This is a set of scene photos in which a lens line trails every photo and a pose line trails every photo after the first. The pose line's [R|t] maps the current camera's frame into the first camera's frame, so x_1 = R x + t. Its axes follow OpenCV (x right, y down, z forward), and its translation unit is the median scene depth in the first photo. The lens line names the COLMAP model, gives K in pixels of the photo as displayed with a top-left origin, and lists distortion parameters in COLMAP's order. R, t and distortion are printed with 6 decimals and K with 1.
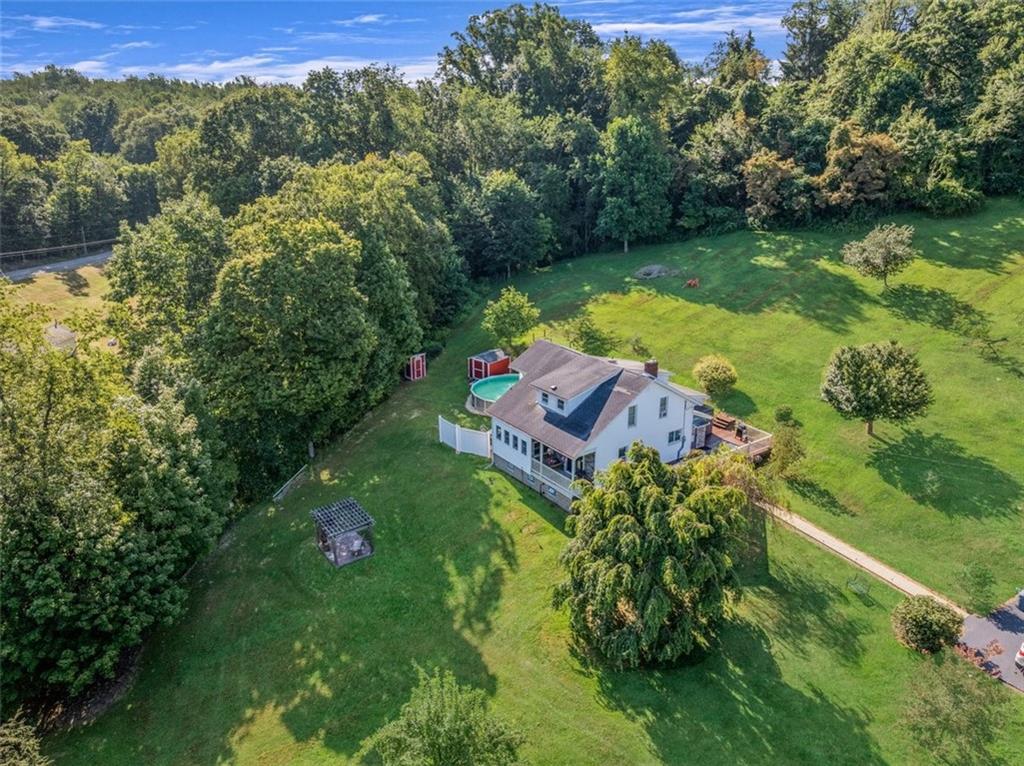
lens RADIAL K [[718.9, 0, 517.8], [0, 718.9, 384.3], [0, 0, 1]] dist [-0.036254, 0.003149]
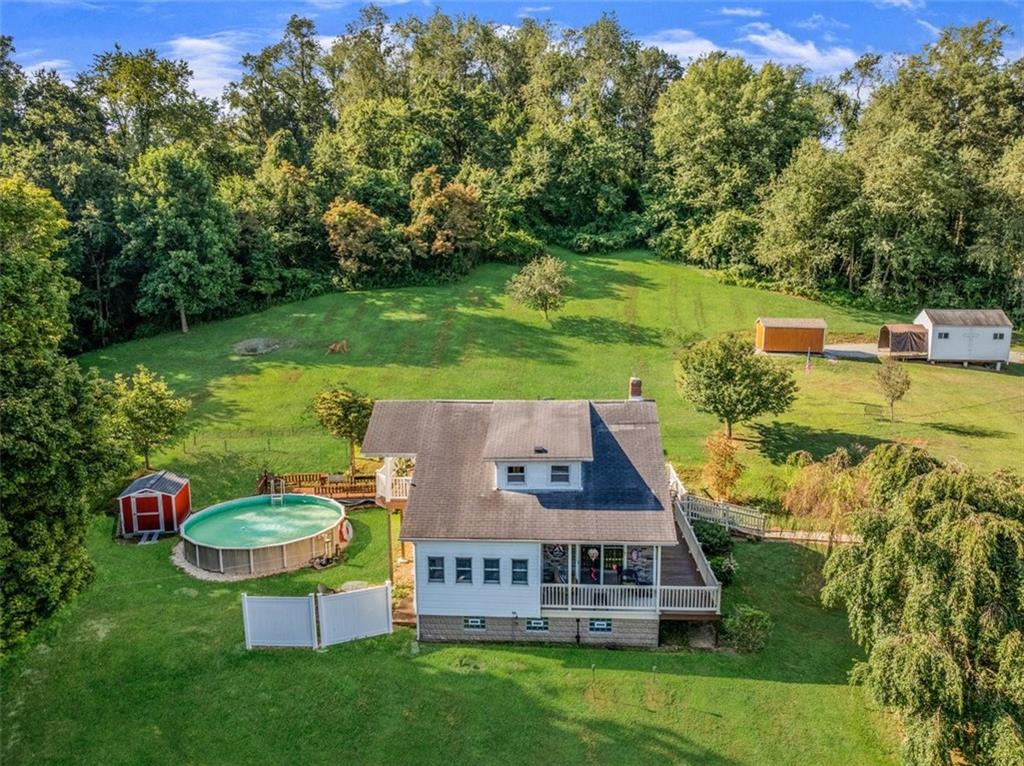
lens RADIAL K [[718.9, 0, 515.8], [0, 718.9, 380.1], [0, 0, 1]] dist [-0.036254, 0.003149]
pose [[0.631452, -0.121302, 0.765868, -0.223999], [0.258594, 0.964089, -0.060512, -0.010782], [-0.731025, 0.236259, 0.640144, 0.362690]]
